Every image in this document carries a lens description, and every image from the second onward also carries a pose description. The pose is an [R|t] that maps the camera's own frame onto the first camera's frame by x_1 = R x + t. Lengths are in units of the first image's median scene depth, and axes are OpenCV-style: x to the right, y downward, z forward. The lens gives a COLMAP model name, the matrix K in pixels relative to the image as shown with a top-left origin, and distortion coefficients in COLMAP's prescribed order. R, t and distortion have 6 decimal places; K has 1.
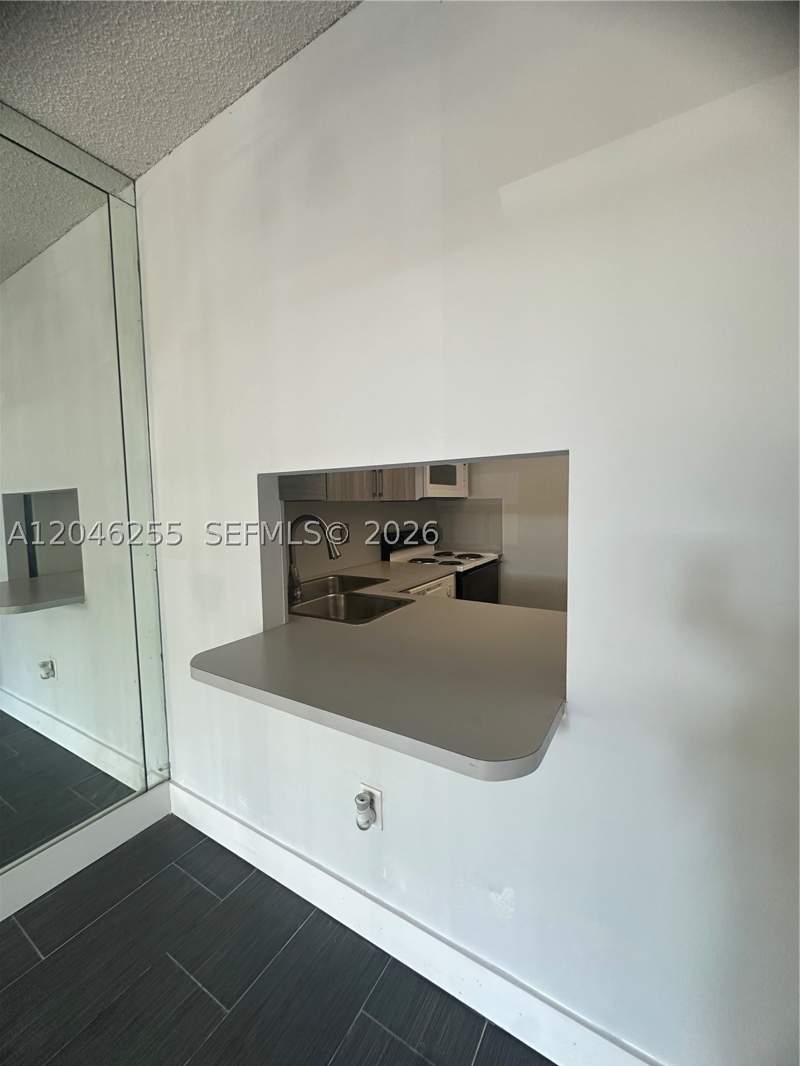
lens RADIAL K [[424.7, 0, 400.0], [0, 424.7, 533.0], [0, 0, 1]] dist [0.000997, 0.000054]
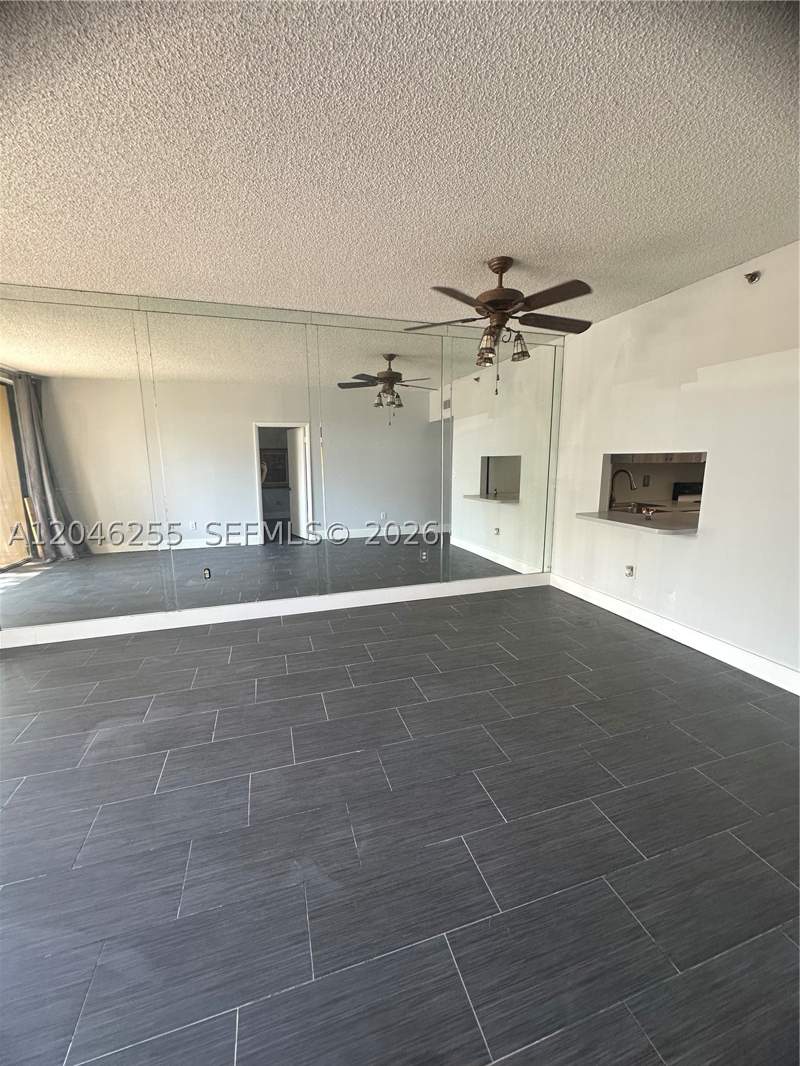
lens RADIAL K [[424.7, 0, 400.0], [0, 424.7, 533.0], [0, 0, 1]] dist [0.000997, 0.000054]
pose [[0.754006, 0.129593, -0.643957, 0.393255], [-0.059398, 0.989780, 0.129640, 0.069002], [0.654177, -0.059500, 0.753998, -1.520508]]
